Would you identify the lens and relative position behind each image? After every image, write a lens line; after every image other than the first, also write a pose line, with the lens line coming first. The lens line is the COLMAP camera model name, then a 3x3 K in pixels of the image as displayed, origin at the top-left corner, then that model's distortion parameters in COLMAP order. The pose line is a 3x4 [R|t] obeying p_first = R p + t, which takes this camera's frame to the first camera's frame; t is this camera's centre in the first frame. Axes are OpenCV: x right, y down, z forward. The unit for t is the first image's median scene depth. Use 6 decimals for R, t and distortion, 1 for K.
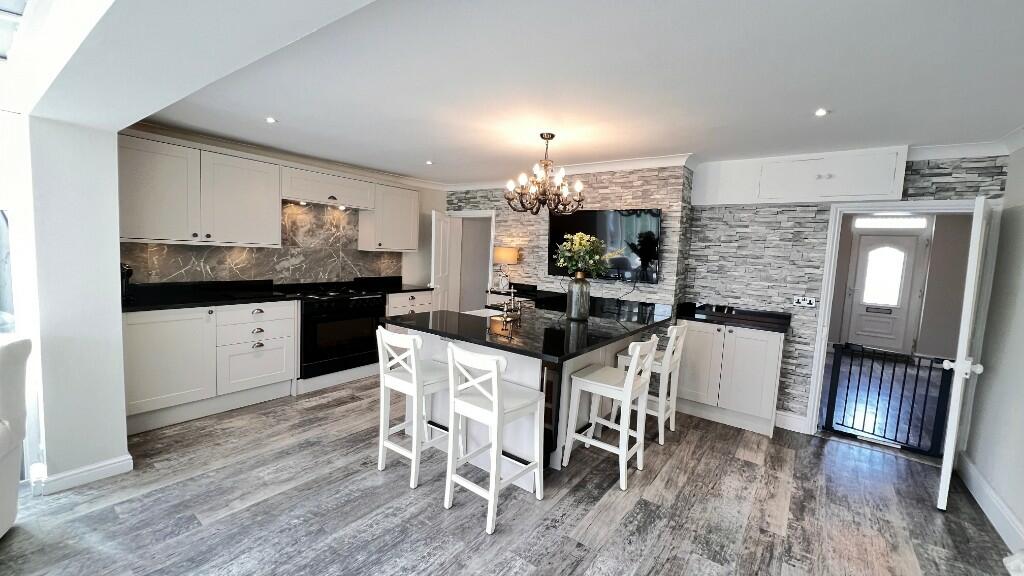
lens RADIAL K [[409.1, 0, 508.4], [0, 409.1, 286.7], [0, 0, 1]] dist [-0.002756, 0.000945]
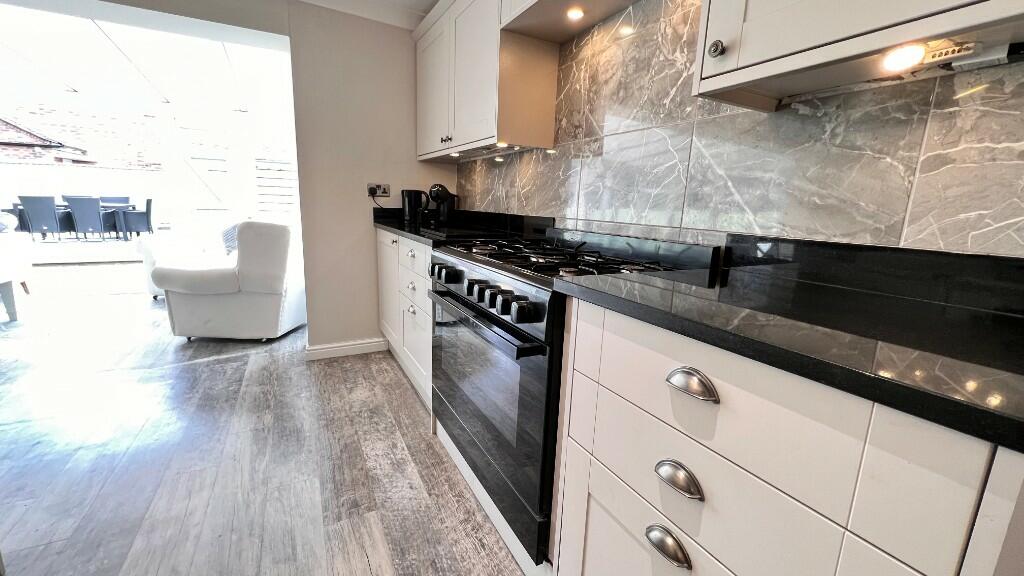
lens RADIAL K [[409.1, 0, 509.5], [0, 409.1, 284.7], [0, 0, 1]] dist [-0.002756, 0.000945]
pose [[-0.424773, 0.110969, -0.898473, -0.127726], [-0.139581, 0.972564, 0.186110, -0.026473], [0.894475, 0.204465, -0.397629, 1.353769]]
